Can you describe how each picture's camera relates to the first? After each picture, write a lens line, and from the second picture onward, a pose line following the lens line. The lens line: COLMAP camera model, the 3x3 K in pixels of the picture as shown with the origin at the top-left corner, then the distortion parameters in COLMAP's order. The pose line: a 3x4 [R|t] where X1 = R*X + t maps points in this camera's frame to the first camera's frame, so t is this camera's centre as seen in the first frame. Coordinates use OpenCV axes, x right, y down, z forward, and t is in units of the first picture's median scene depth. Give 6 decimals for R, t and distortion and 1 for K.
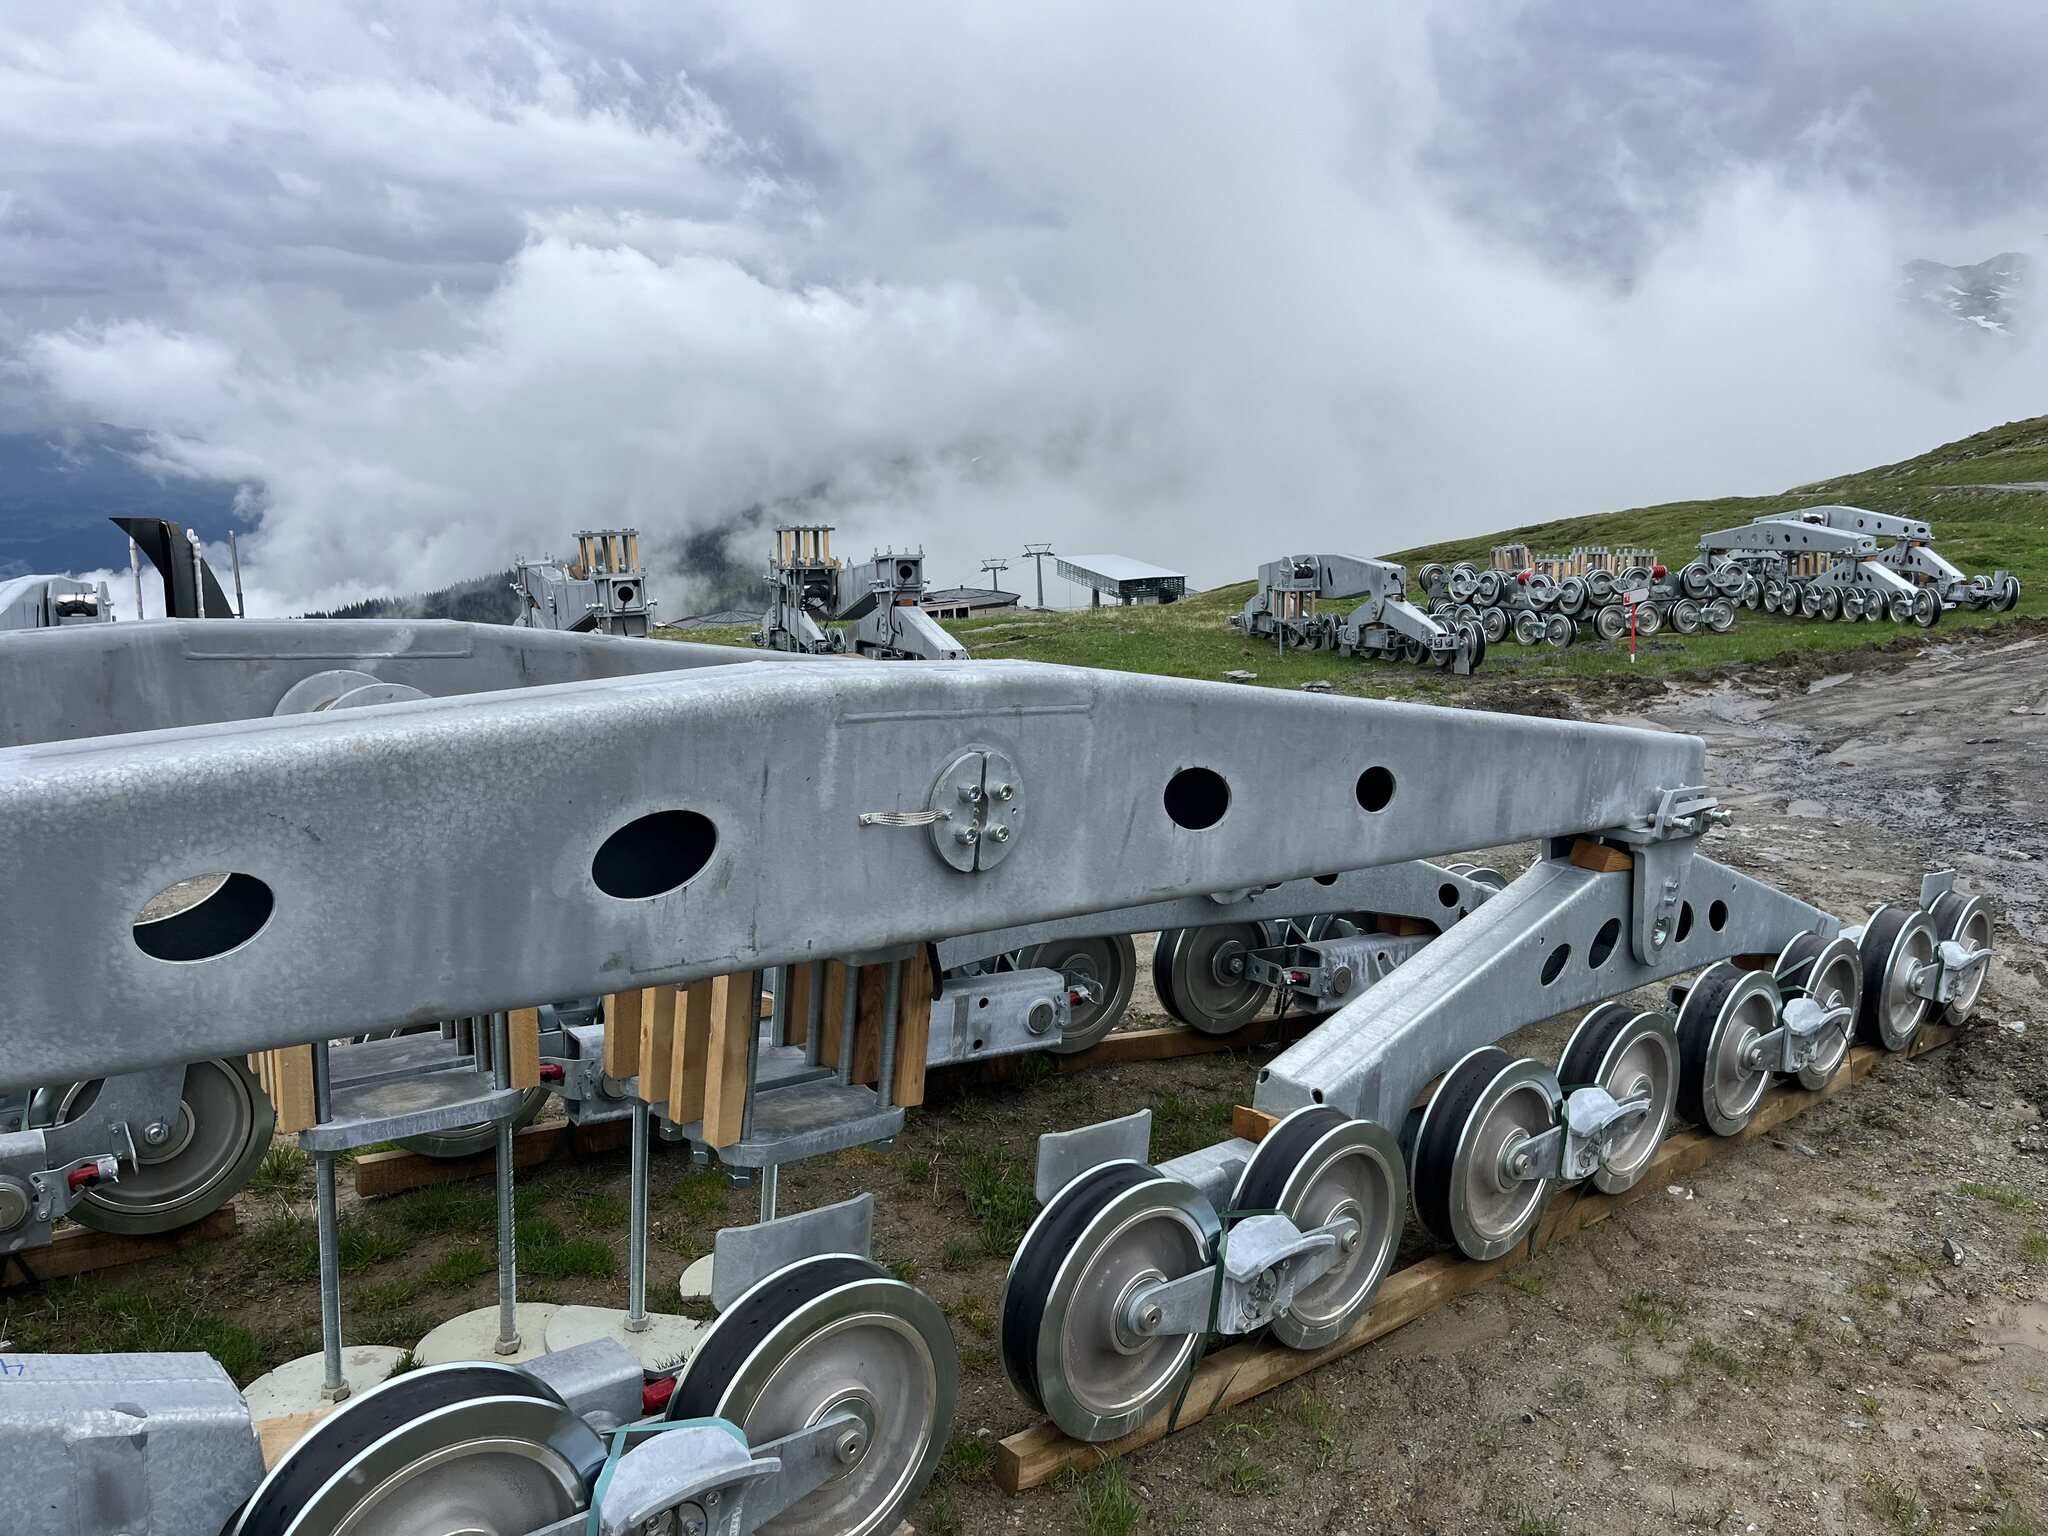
lens RADIAL K [[1544.1, 0, 1016.7], [0, 1544.1, 779.7], [0, 0, 1]] dist [0.039539, -0.044512]
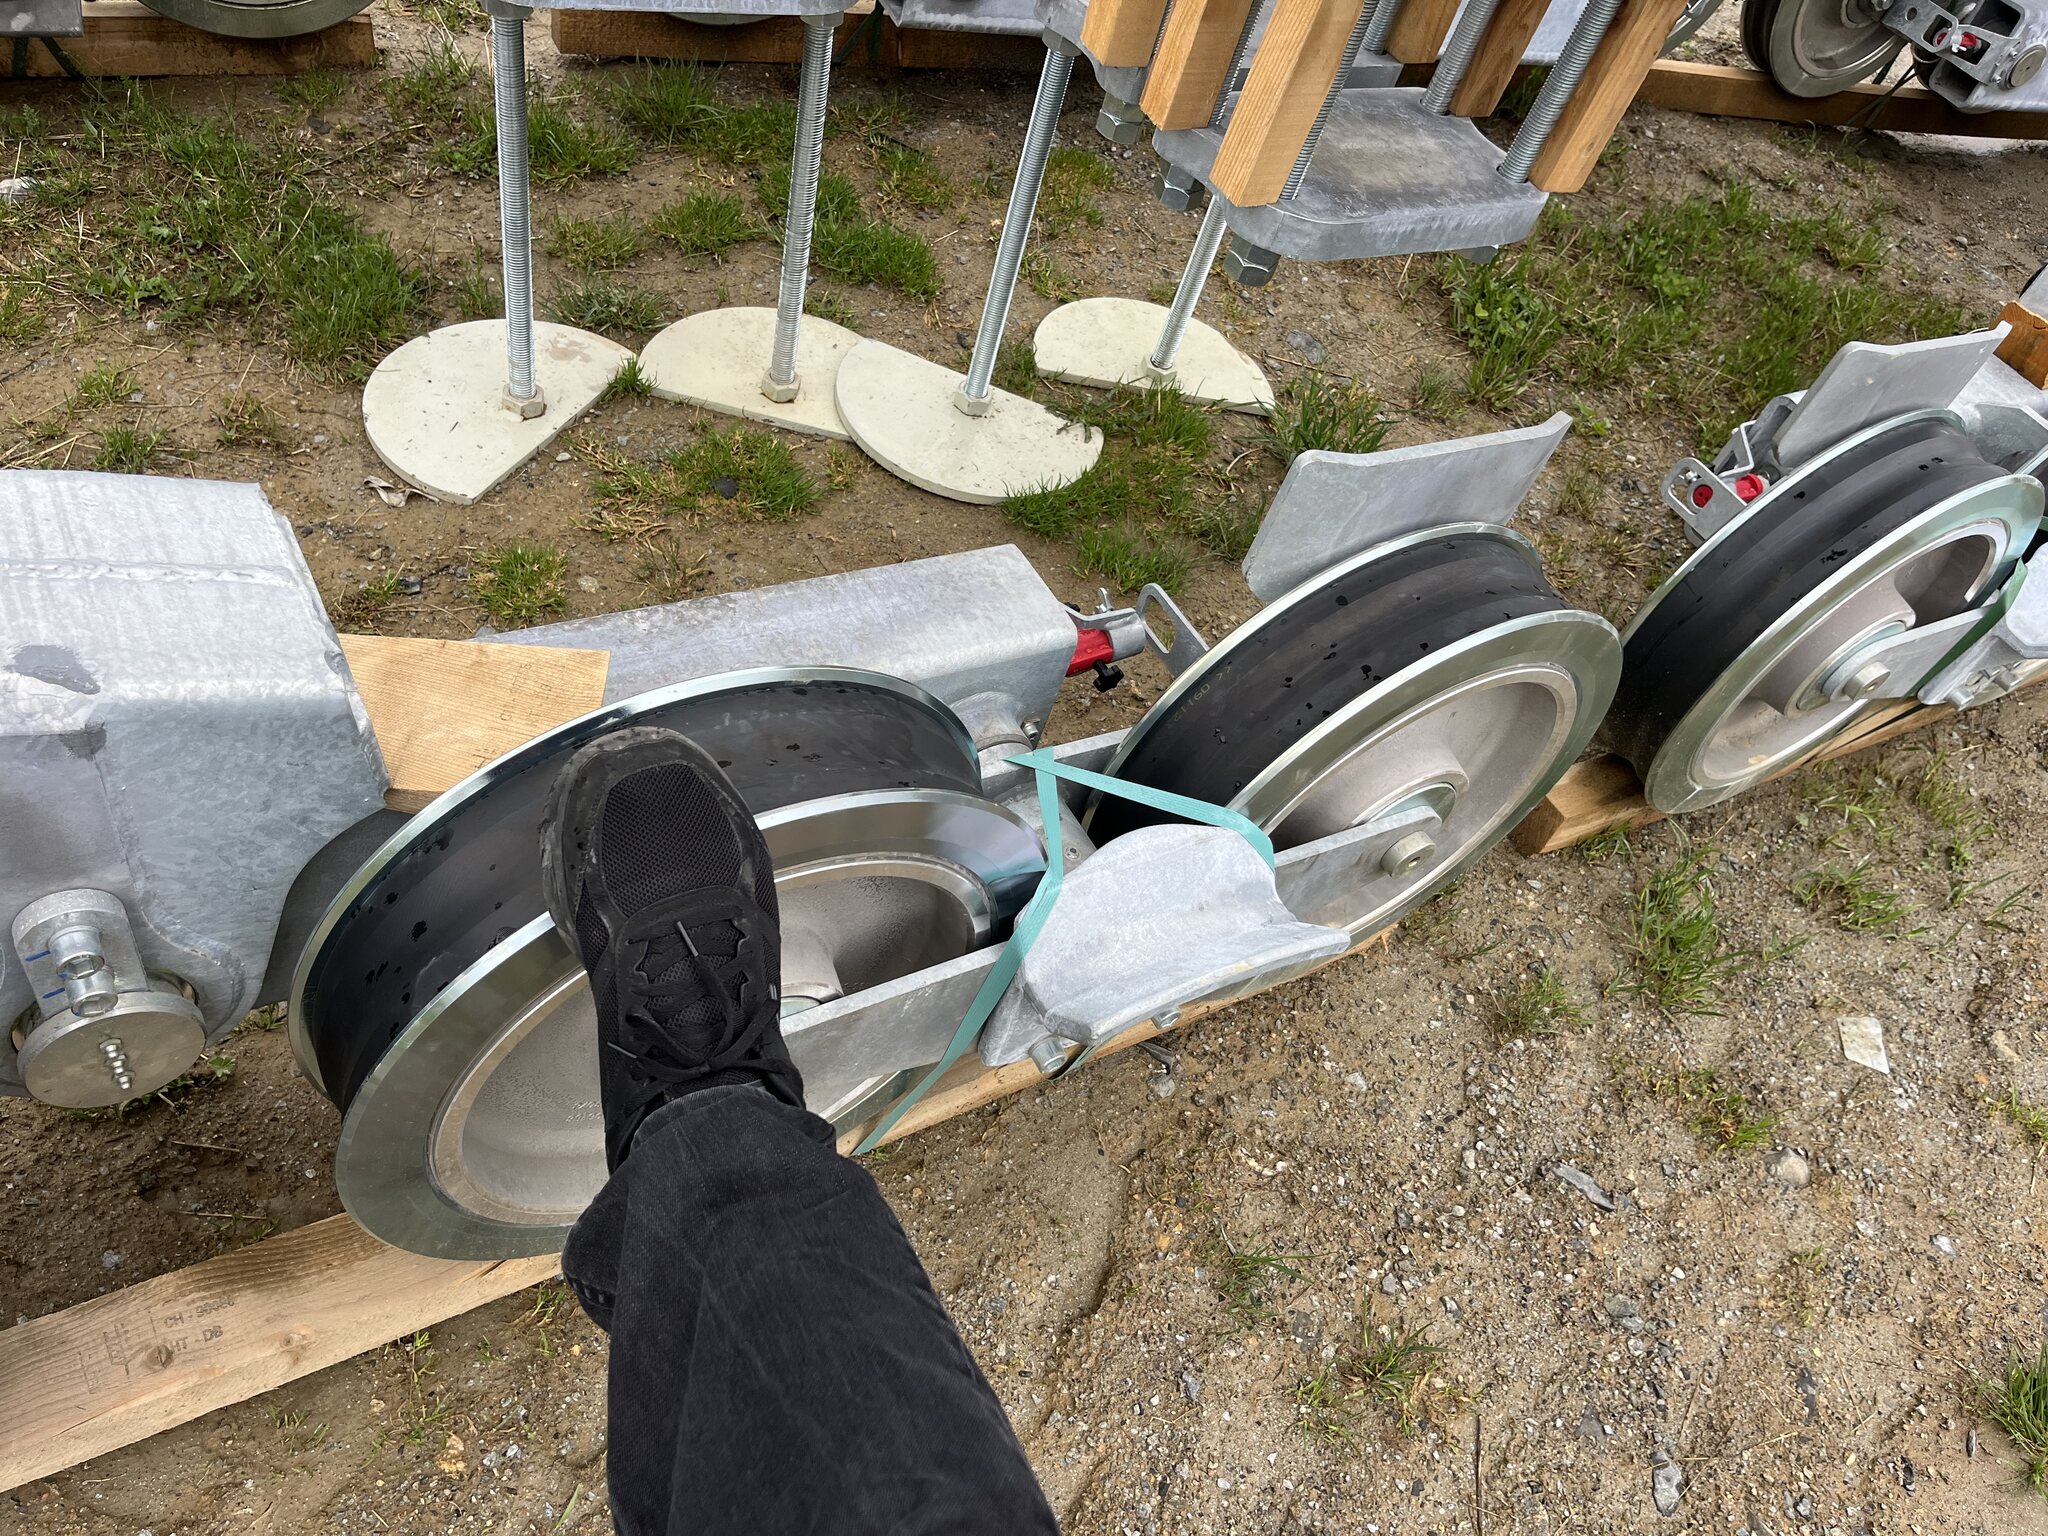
lens RADIAL K [[1544.1, 0, 1017.5], [0, 1544.1, 754.0], [0, 0, 1]] dist [0.039539, -0.044512]
pose [[0.964077, 0.265474, -0.008887, -0.176476], [-0.204966, 0.764787, 0.610811, 0.064807], [0.168950, -0.587047, 0.791727, 0.396995]]
